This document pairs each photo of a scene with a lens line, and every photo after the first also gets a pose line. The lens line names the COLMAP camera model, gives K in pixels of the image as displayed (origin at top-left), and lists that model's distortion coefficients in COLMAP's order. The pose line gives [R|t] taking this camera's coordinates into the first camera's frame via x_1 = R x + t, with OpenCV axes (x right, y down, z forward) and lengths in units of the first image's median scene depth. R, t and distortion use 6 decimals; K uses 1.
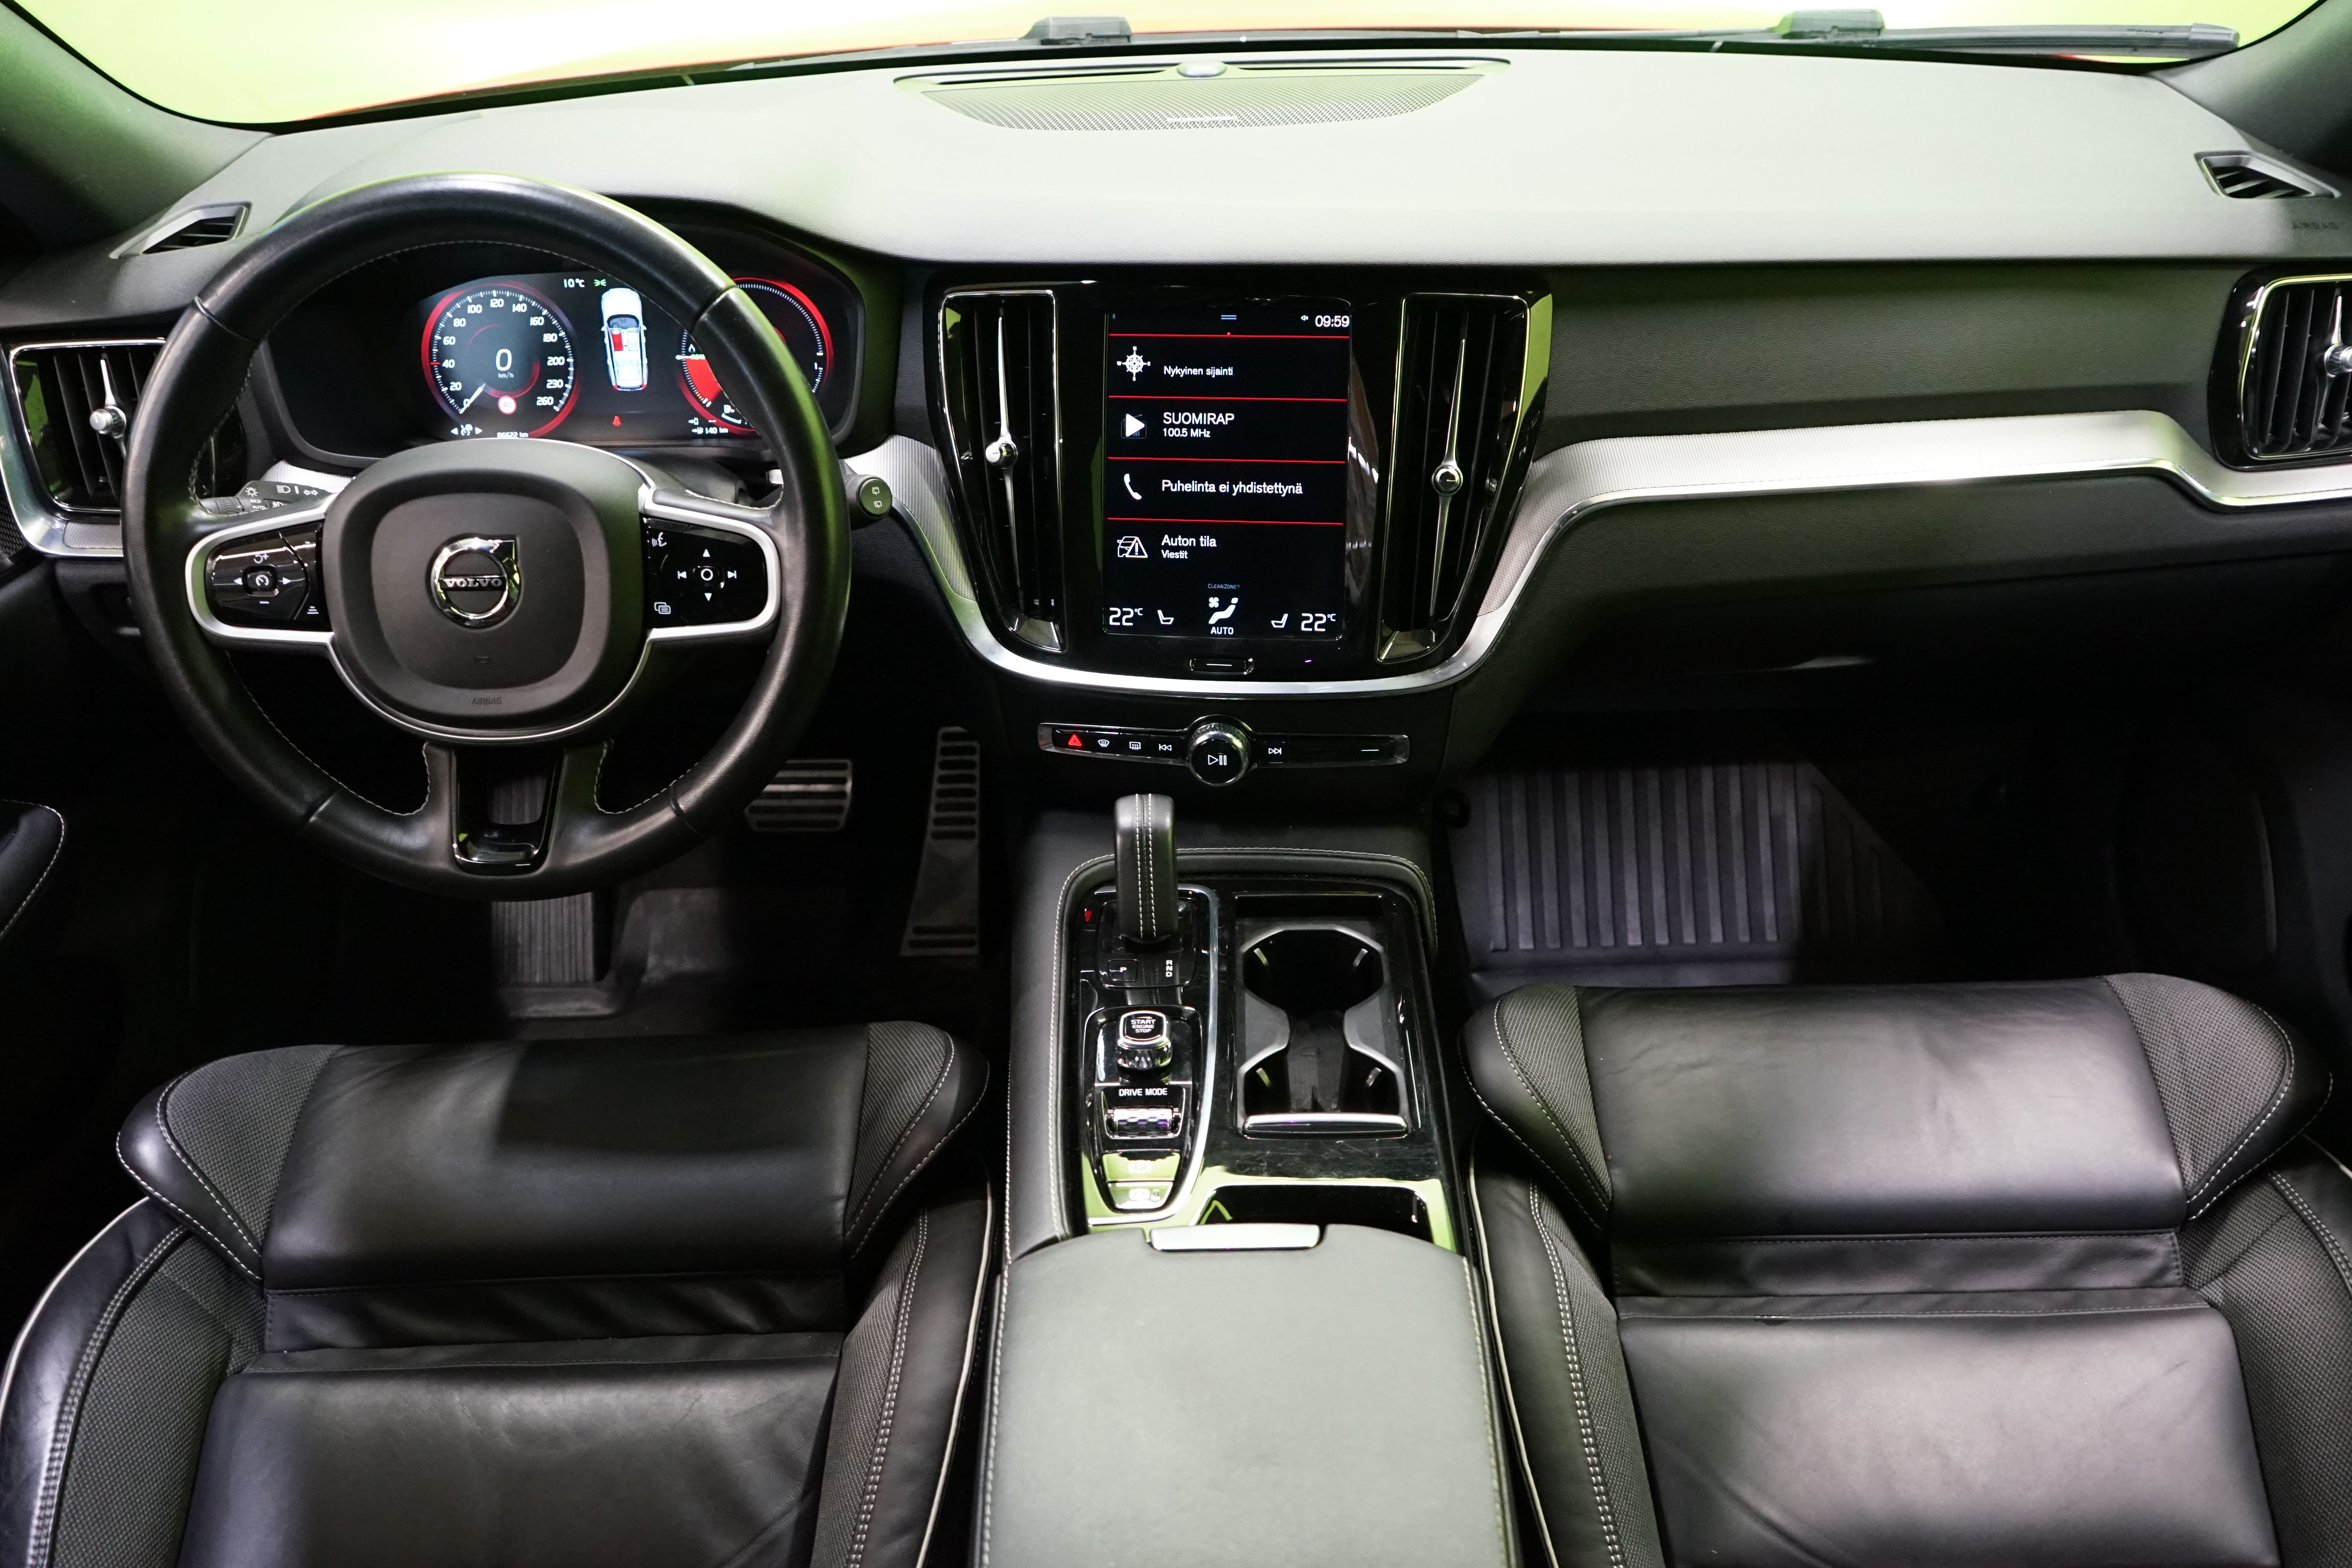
lens RADIAL K [[1930.9, 0, 1161.2], [0, 1930.9, 766.8], [0, 0, 1]] dist [-0.002975, 0.005161]
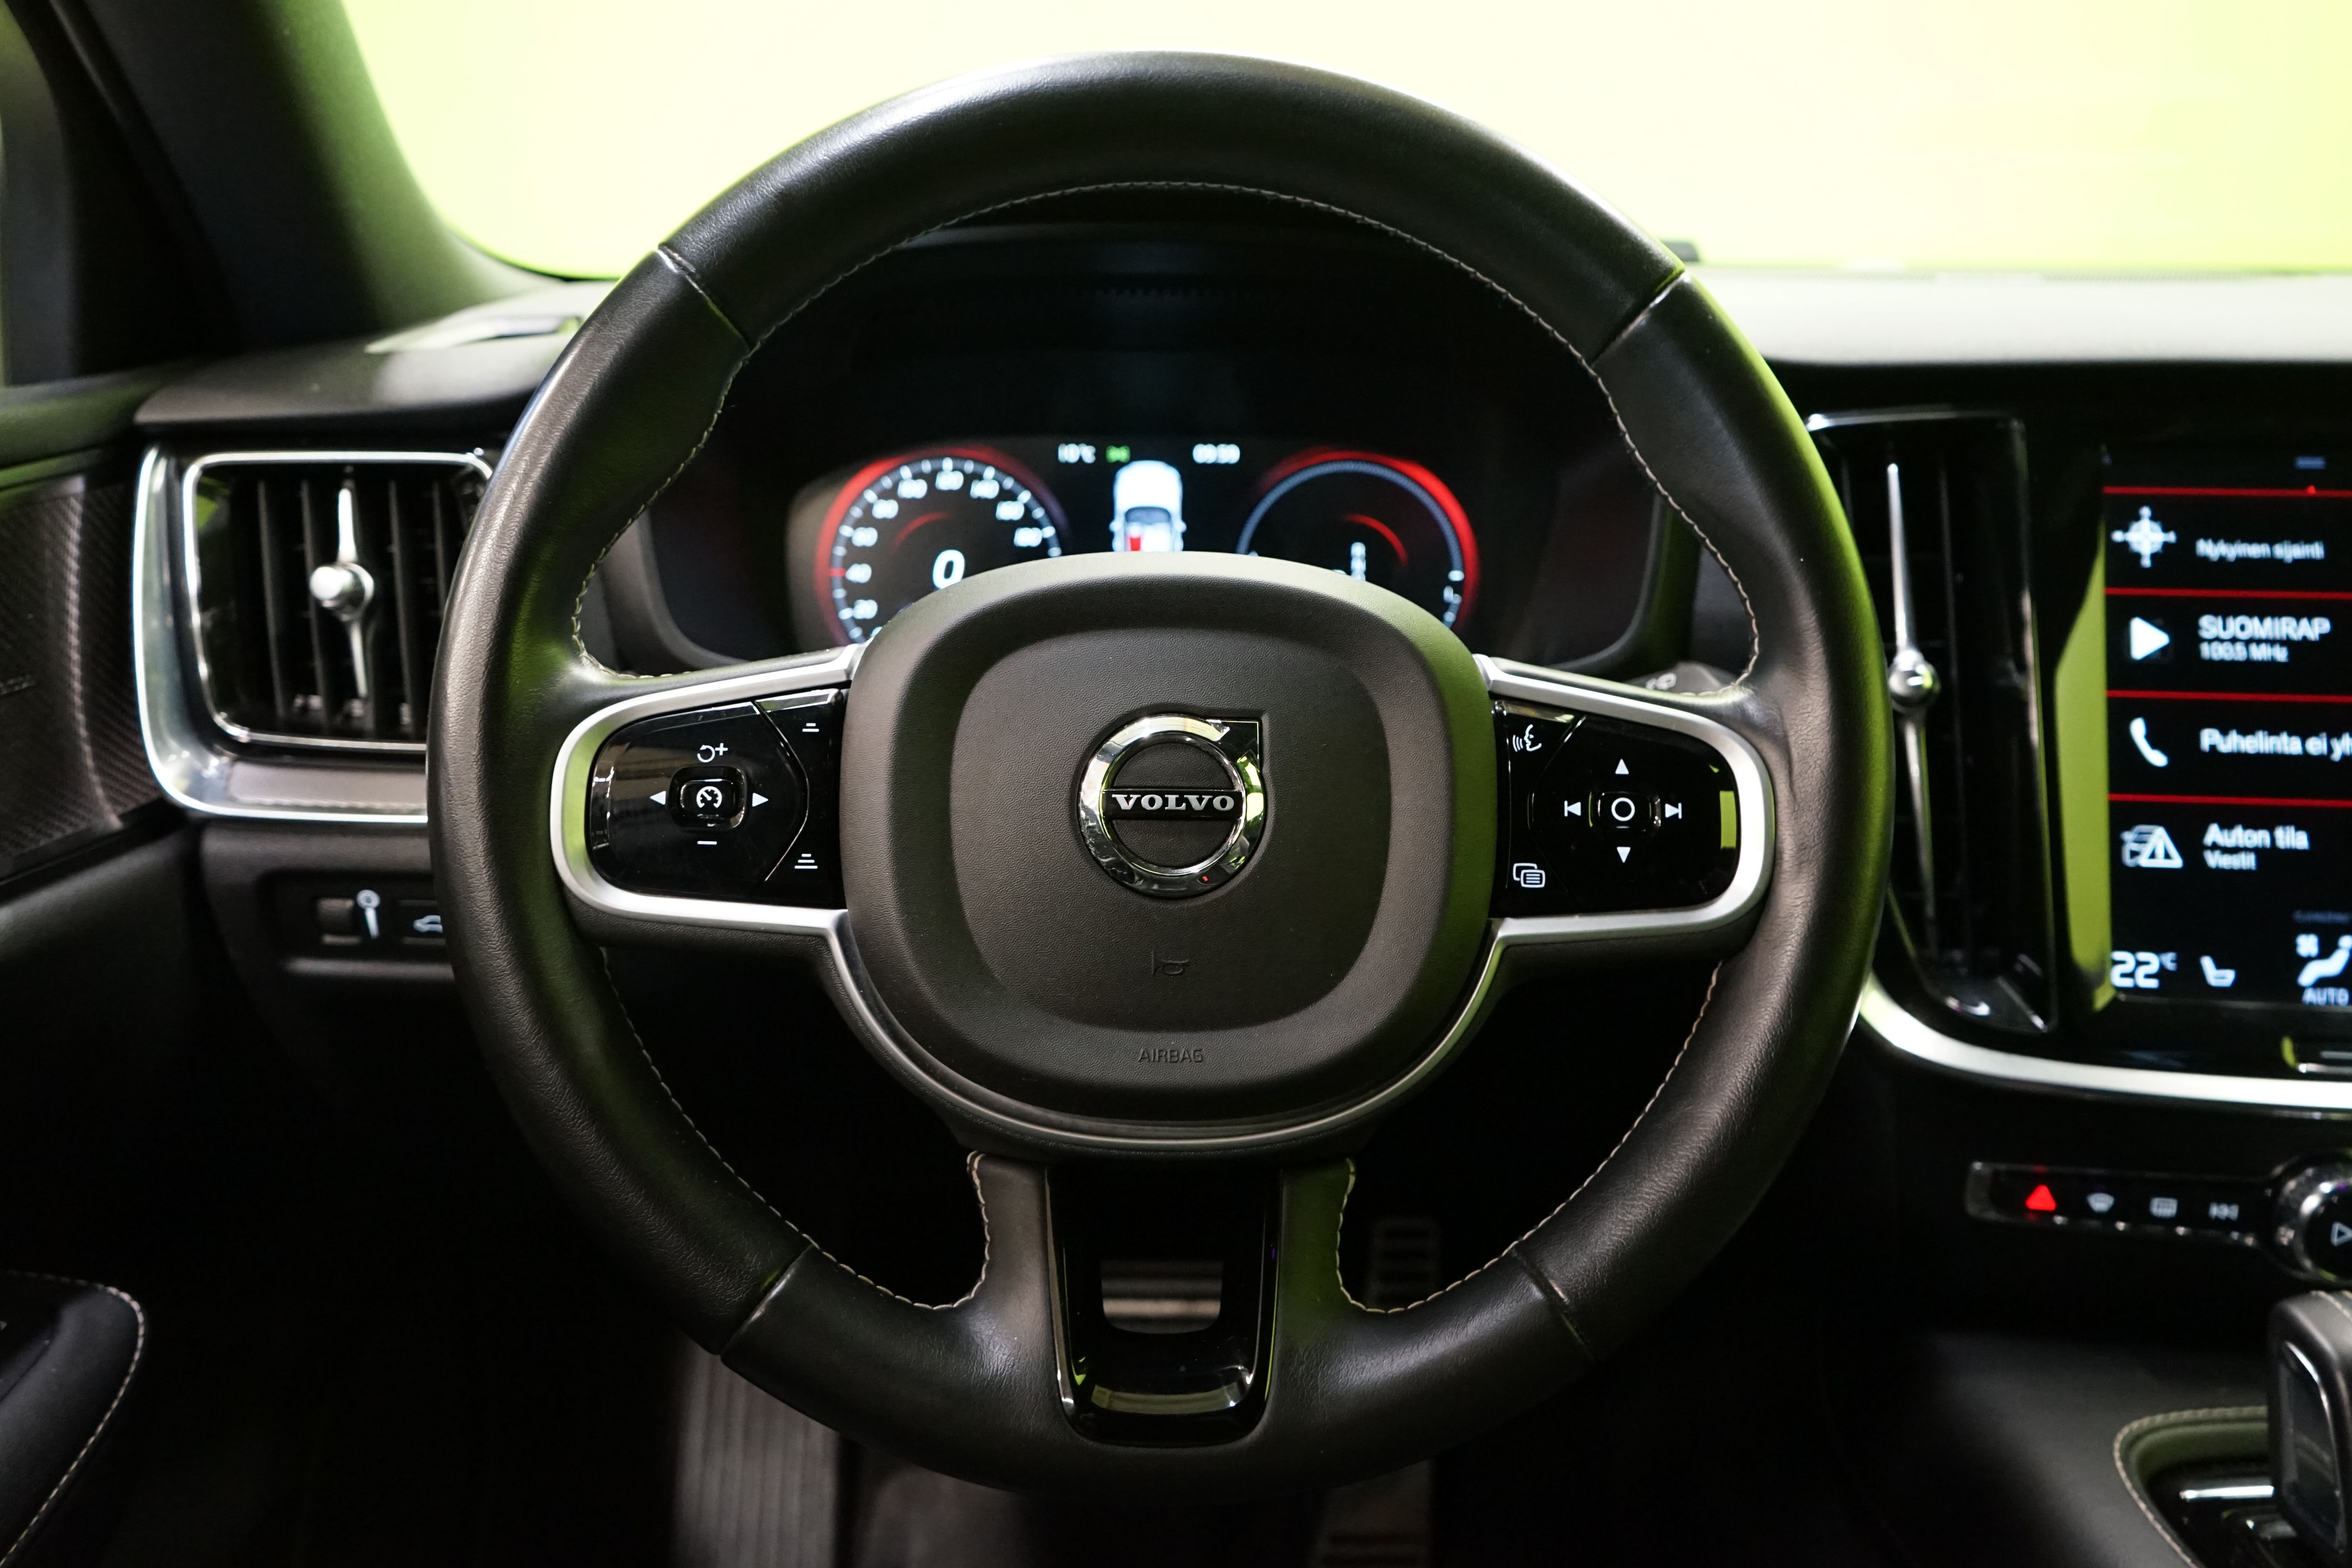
lens RADIAL K [[1926.3, 0, 1171.0], [0, 1926.3, 770.4], [0, 0, 1]] dist [-0.032145, 0.032081]
pose [[0.998658, 0.028624, 0.043162, -0.329510], [-0.015435, 0.960014, -0.279524, 0.026699], [-0.049437, 0.278483, 0.959168, 0.469780]]
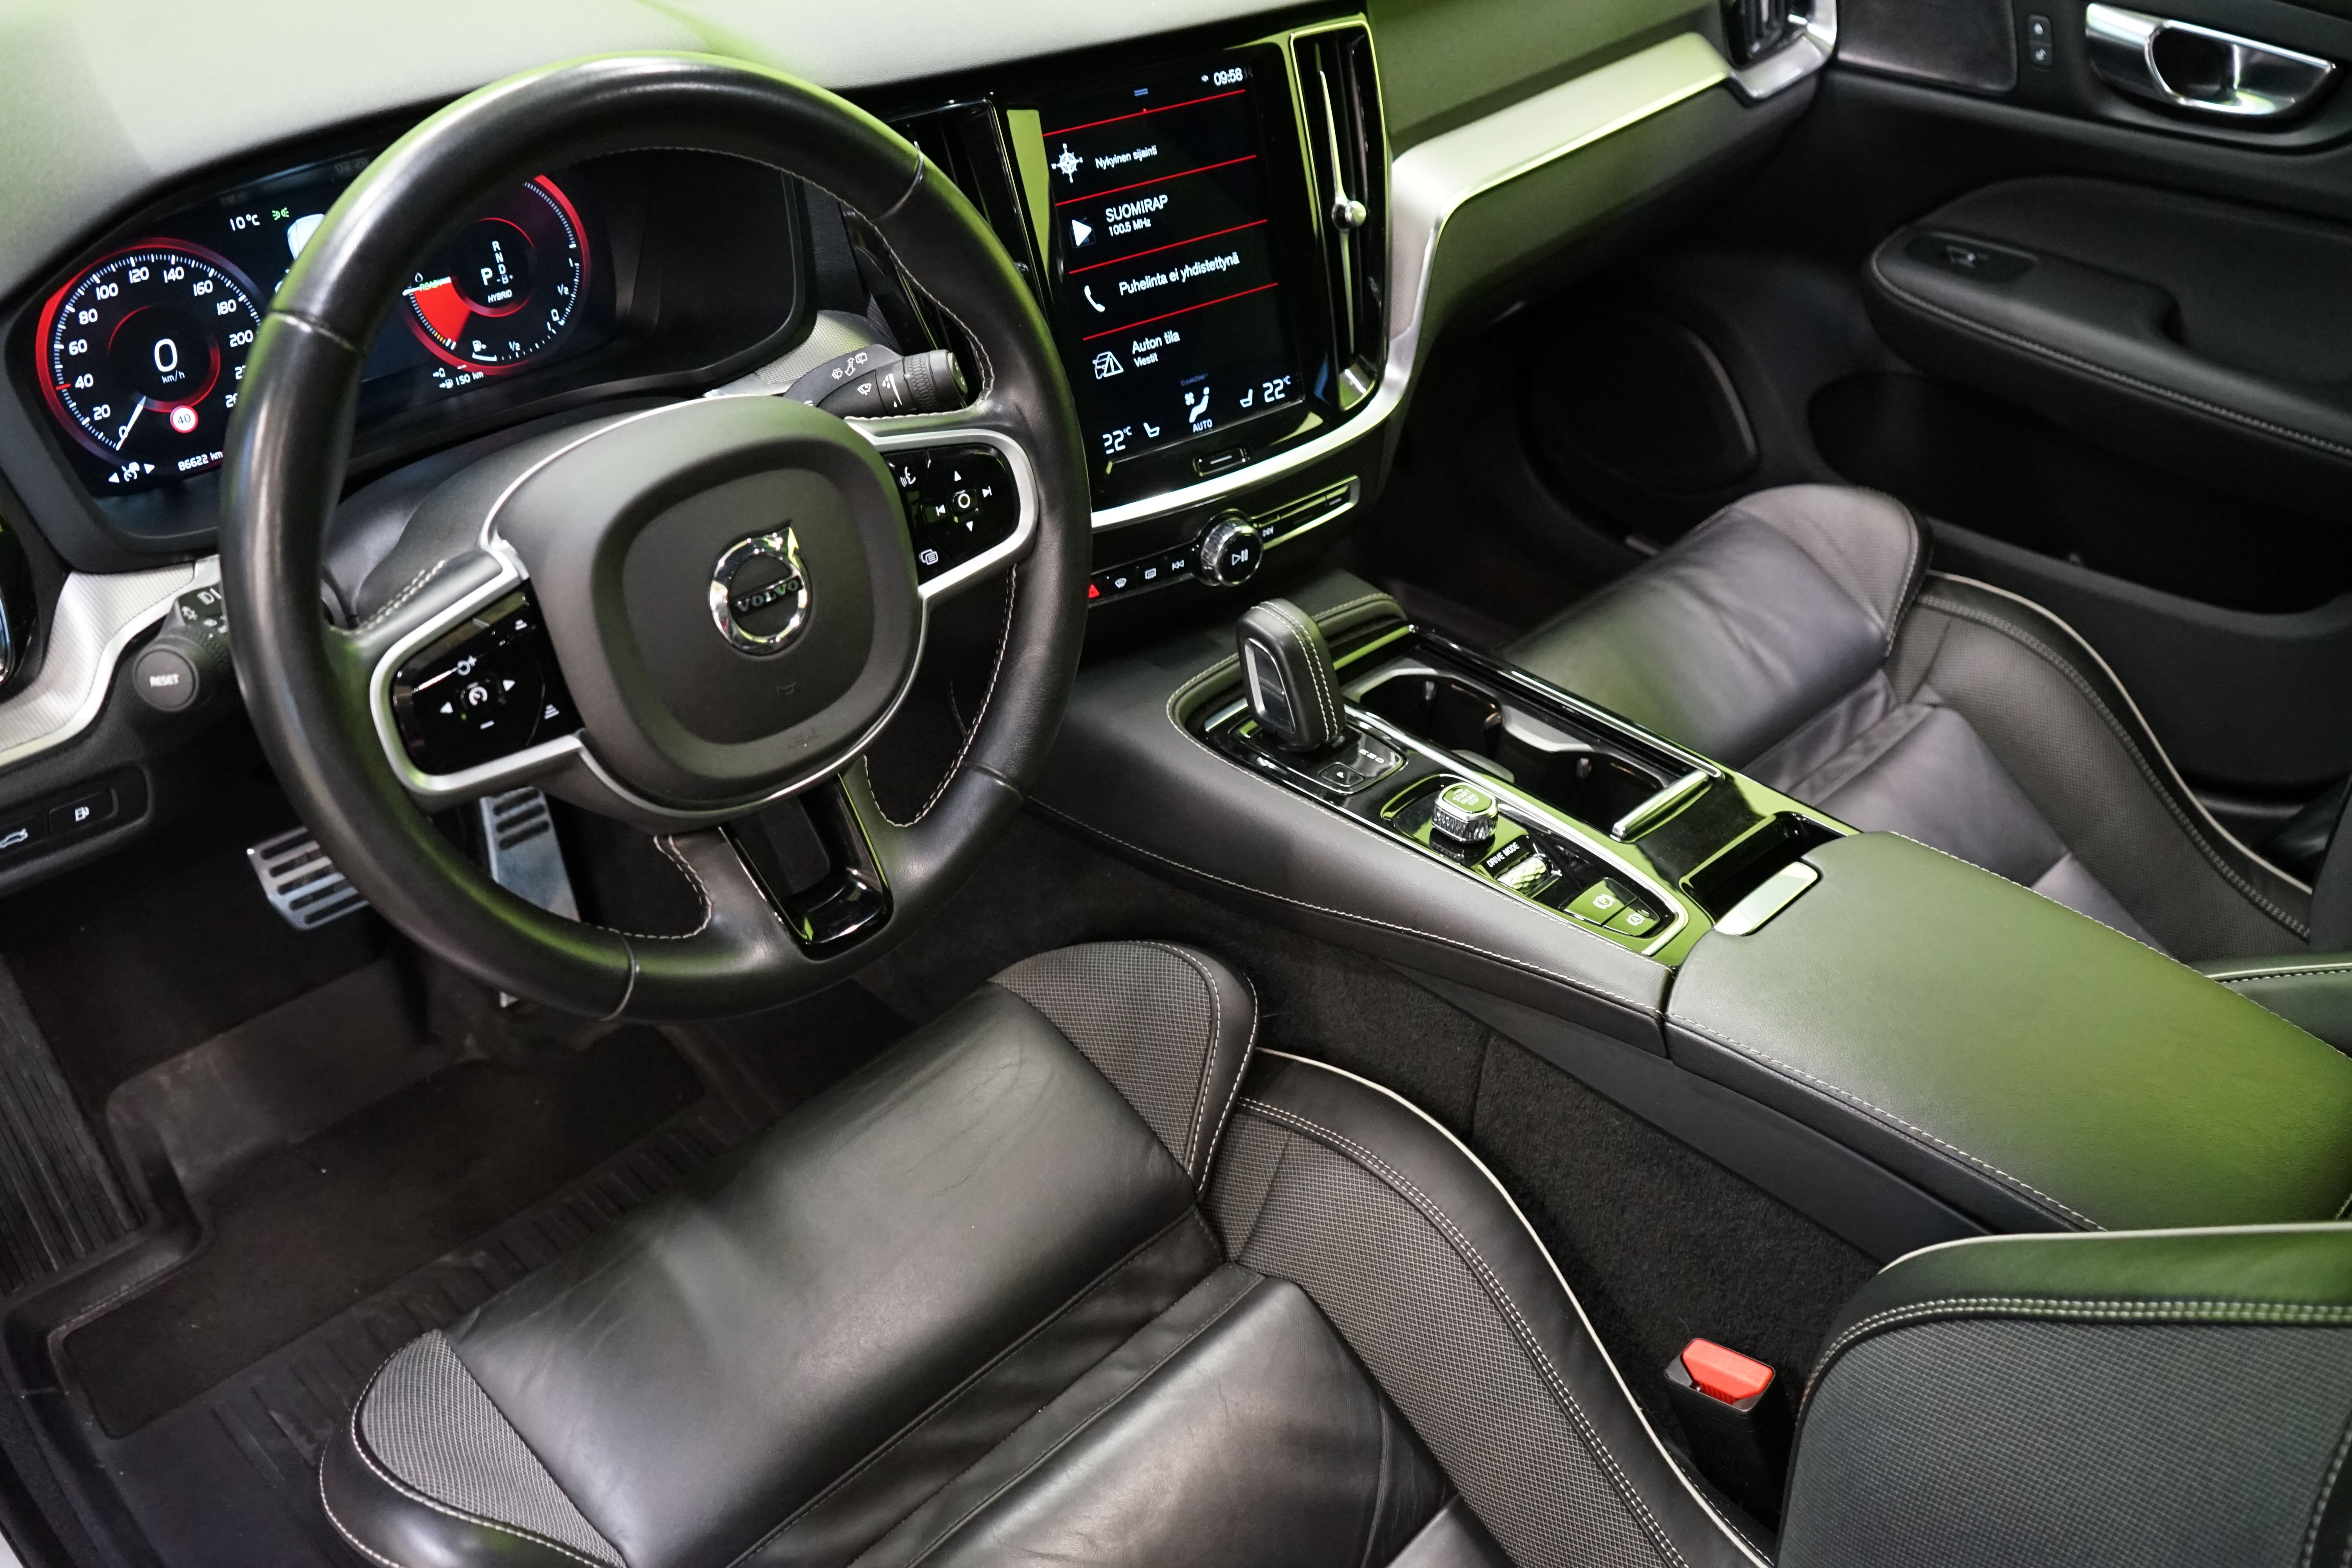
lens RADIAL K [[2141.8, 0, 1178.9], [0, 2141.8, 767.3], [0, 0, 1]] dist [0.022930, 0.001143]
pose [[0.691488, -0.370622, 0.620067, -0.694055], [0.310173, 0.927535, 0.208500, -0.138514], [-0.652409, 0.048153, 0.756336, 0.221136]]
